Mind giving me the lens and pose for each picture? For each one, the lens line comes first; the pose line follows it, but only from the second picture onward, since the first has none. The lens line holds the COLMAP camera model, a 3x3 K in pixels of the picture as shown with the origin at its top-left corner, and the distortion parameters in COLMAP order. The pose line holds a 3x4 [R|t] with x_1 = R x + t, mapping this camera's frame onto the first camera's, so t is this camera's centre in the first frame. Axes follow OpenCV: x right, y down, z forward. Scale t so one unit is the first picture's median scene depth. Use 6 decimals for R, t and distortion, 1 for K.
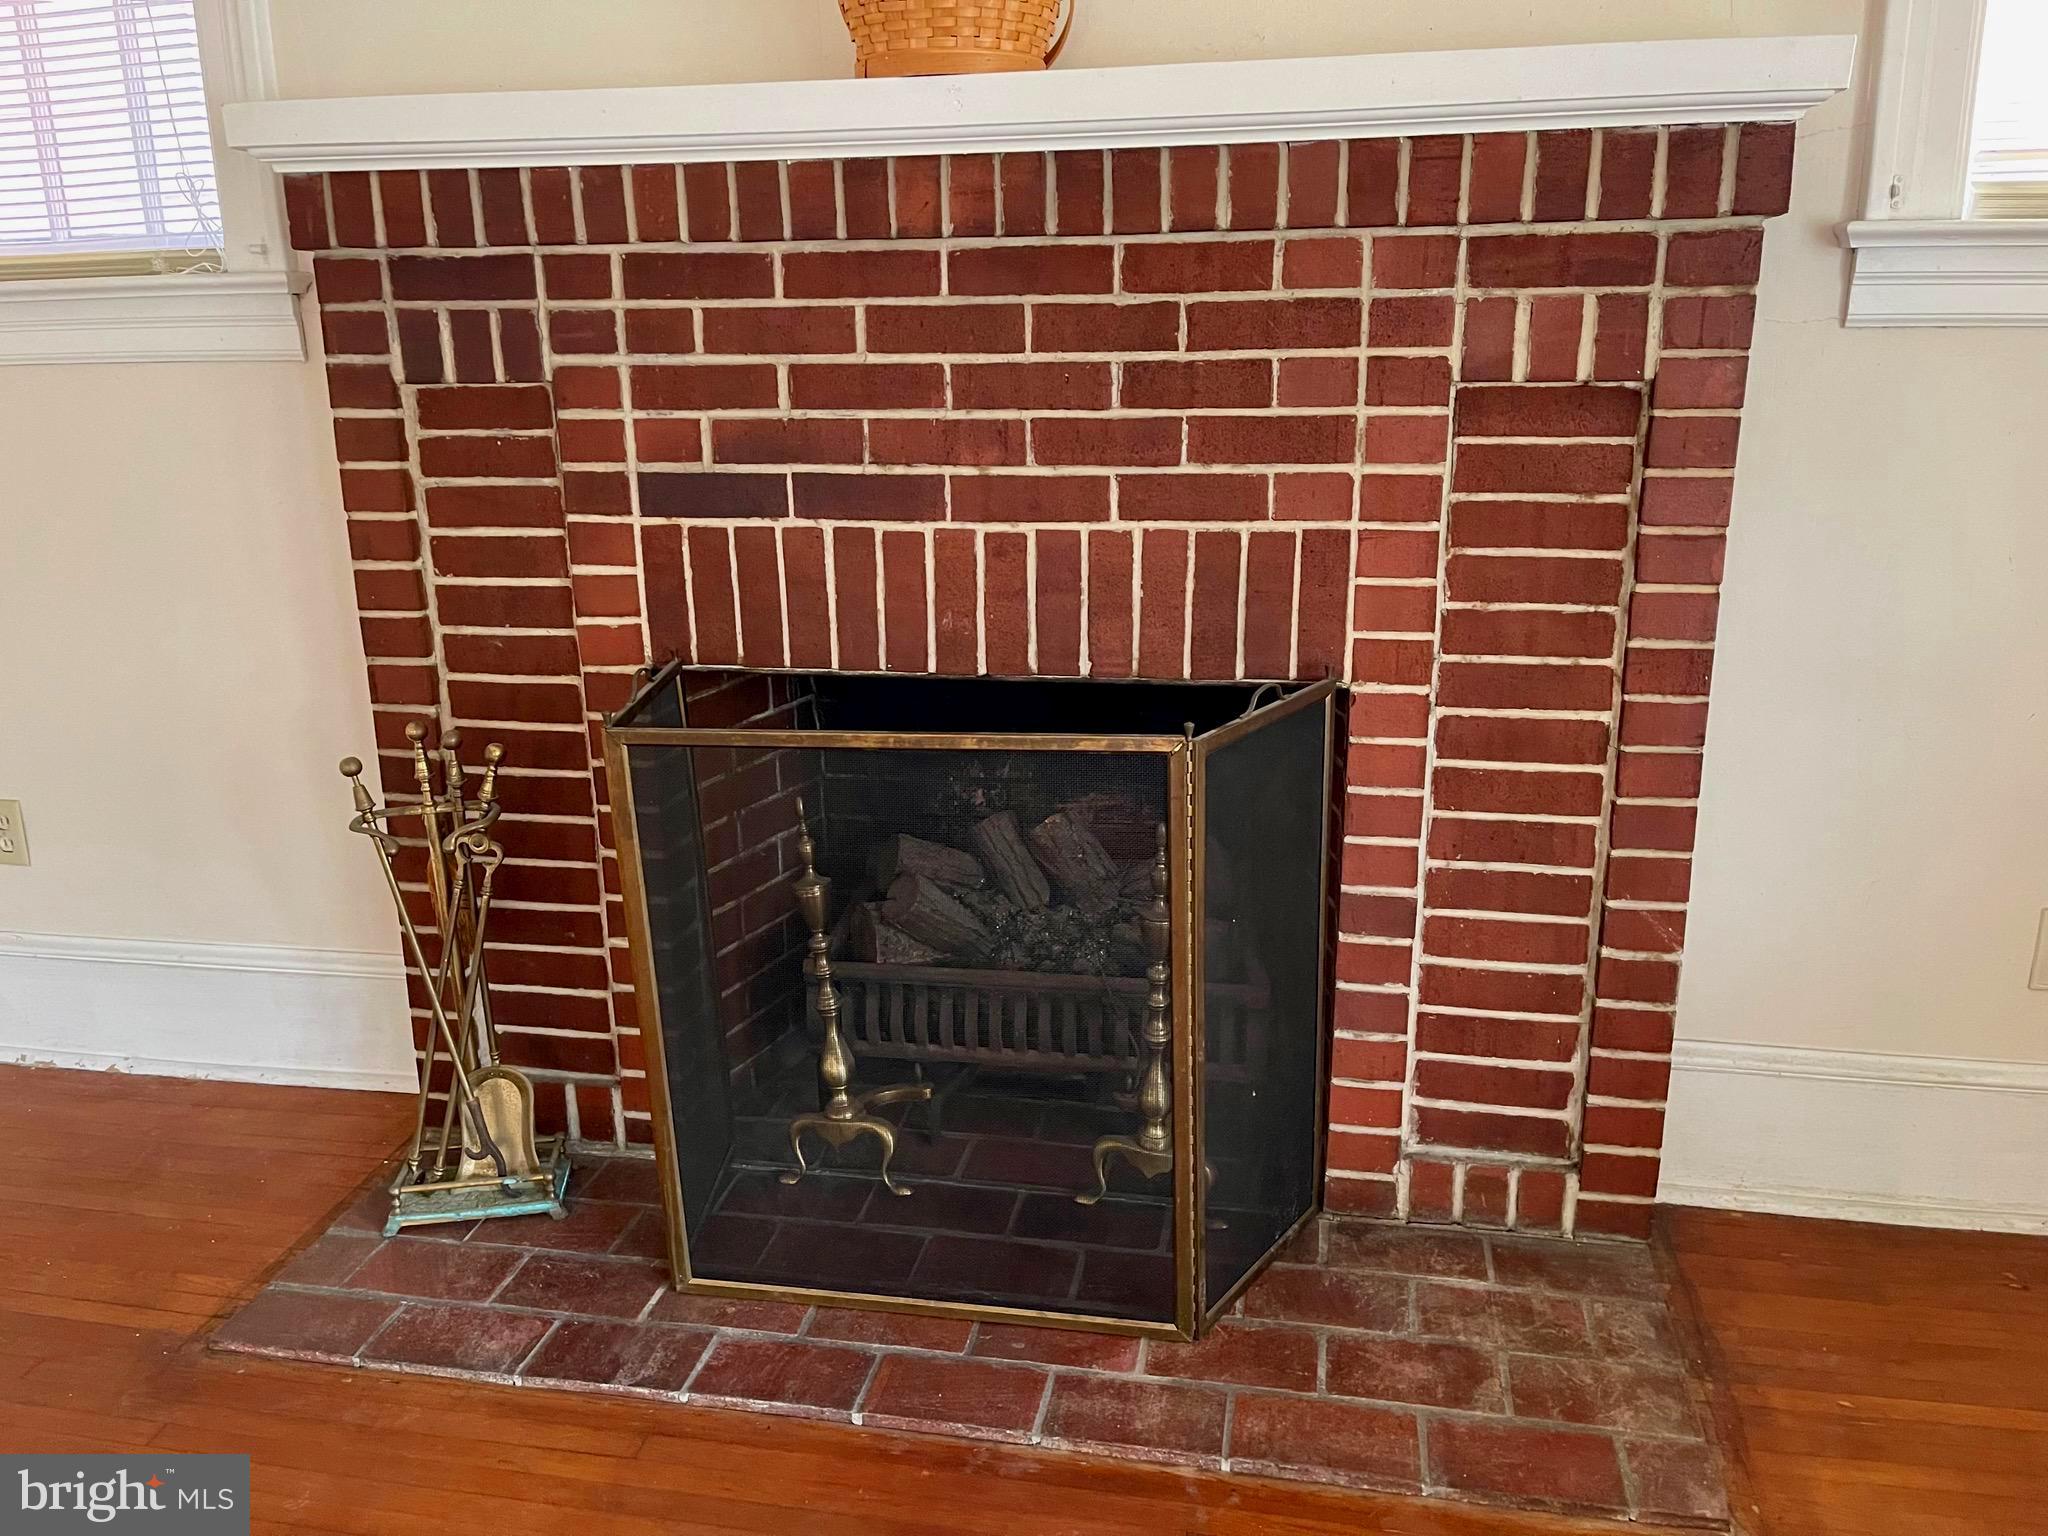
lens RADIAL K [[1548.8, 0, 1029.5], [0, 1548.8, 777.7], [0, 0, 1]] dist [0.065856, -0.084680]
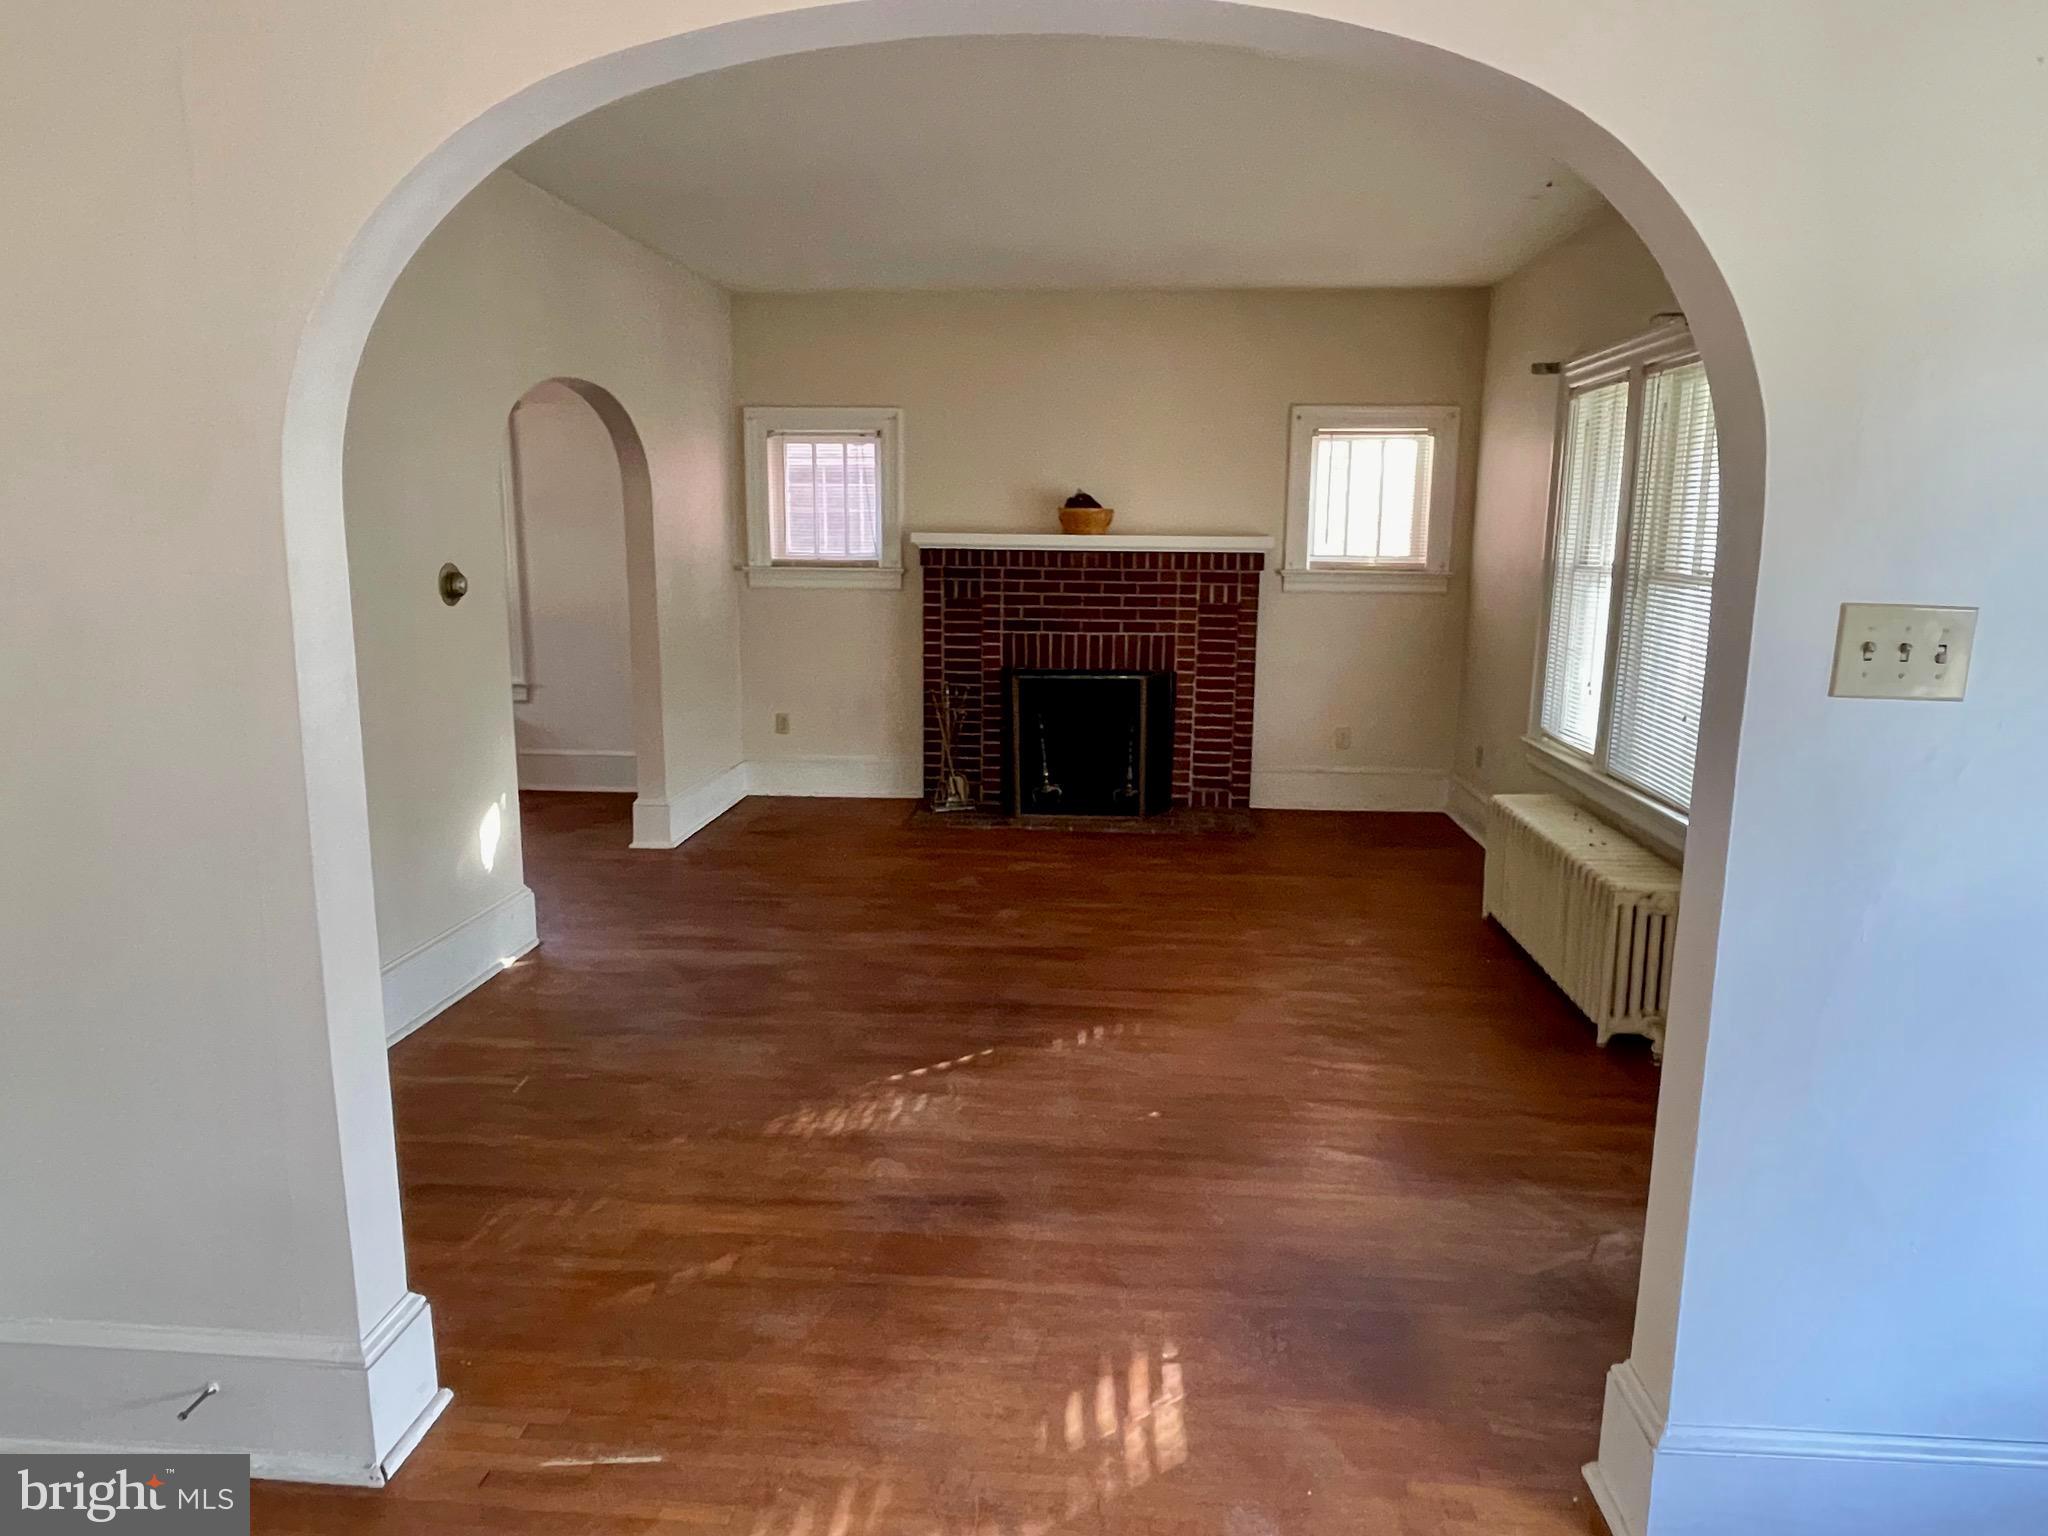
lens RADIAL K [[1269.5, 0, 1018.4], [0, 1269.5, 766.5], [0, 0, 1]] dist [0.001677, -0.005713]
pose [[0.992272, 0.003190, 0.124037, -0.647111], [0.009706, 0.994611, -0.103223, 0.549811], [-0.123698, 0.103629, 0.986894, -2.333063]]
